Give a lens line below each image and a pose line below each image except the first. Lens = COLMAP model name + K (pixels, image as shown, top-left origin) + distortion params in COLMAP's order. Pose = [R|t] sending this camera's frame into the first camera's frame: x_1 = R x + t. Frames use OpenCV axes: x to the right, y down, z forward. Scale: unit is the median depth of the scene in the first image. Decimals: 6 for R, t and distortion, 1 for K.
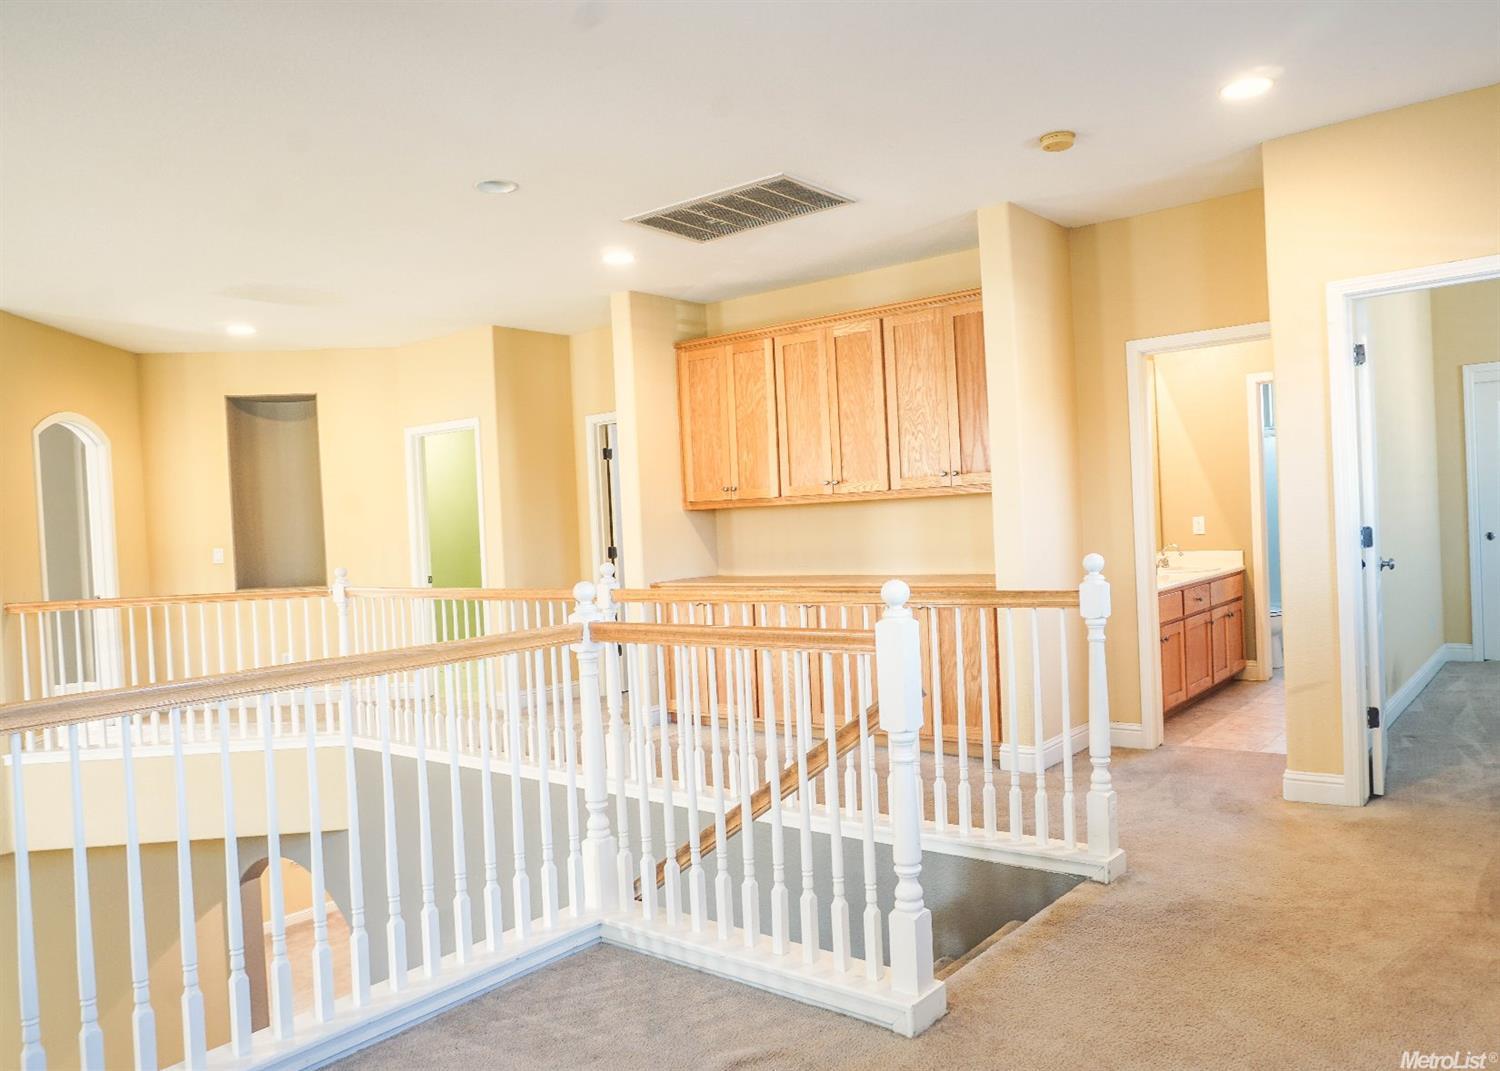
lens RADIAL K [[1080.5, 0, 753.8], [0, 1080.5, 532.0], [0, 0, 1]] dist [-0.057627, 0.021093]
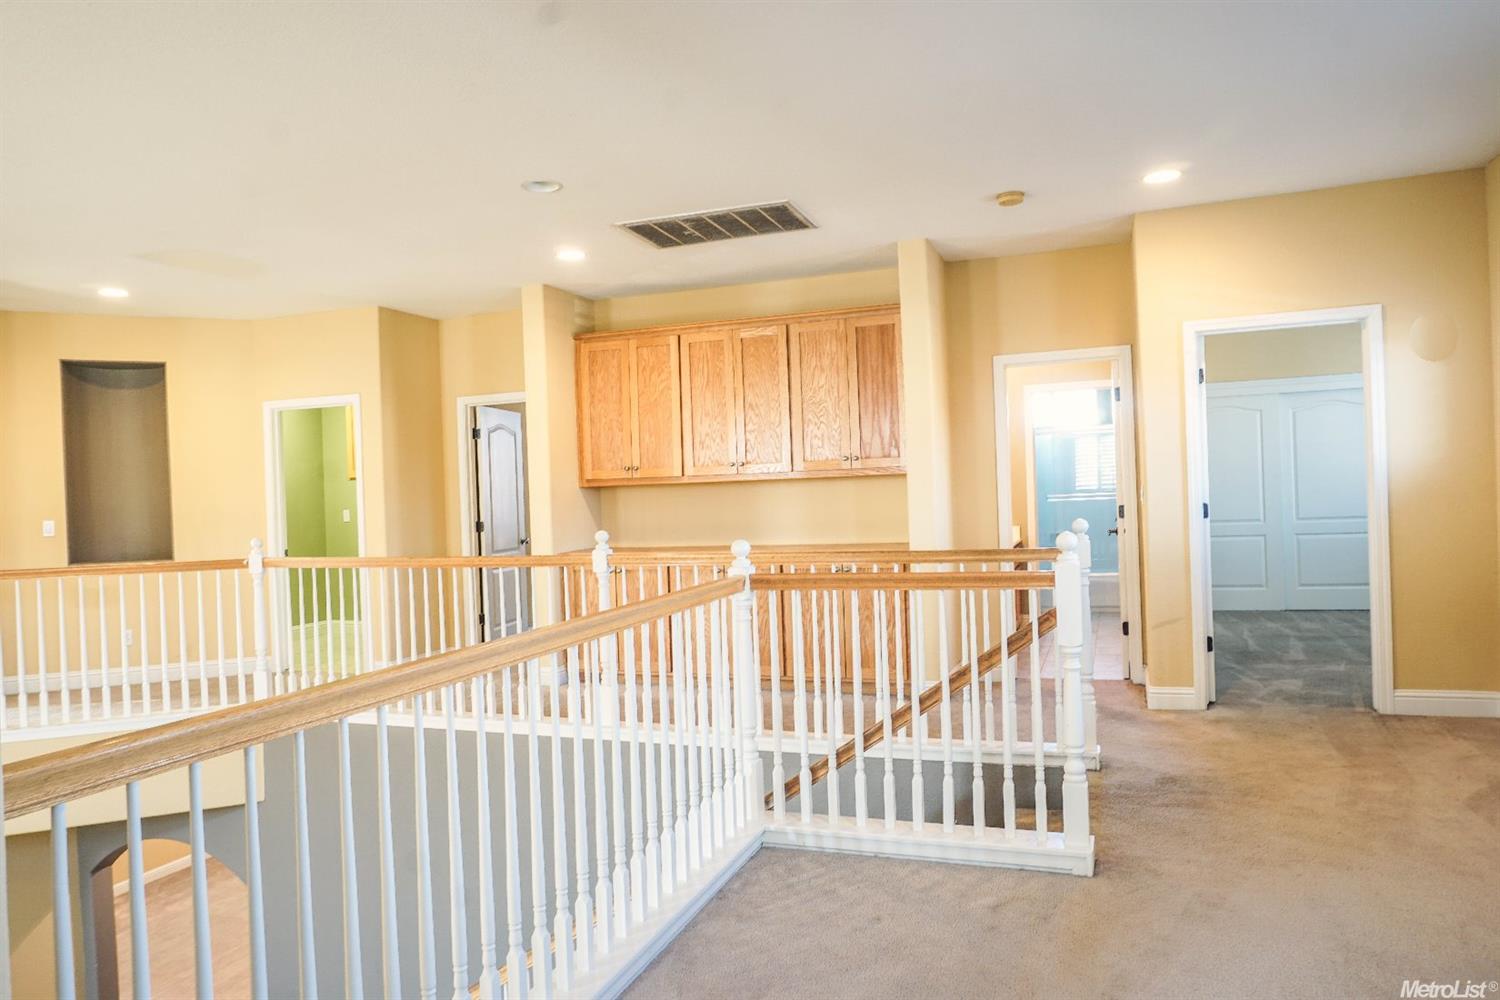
lens RADIAL K [[1003.0, 0, 745.6], [0, 1003.0, 497.6], [0, 0, 1]] dist [-0.046823, 0.009740]
pose [[0.952930, 0.012081, 0.302951, -0.260247], [-0.006574, 0.999794, -0.019191, 0.011291], [-0.303121, 0.016296, 0.952813, -0.022388]]
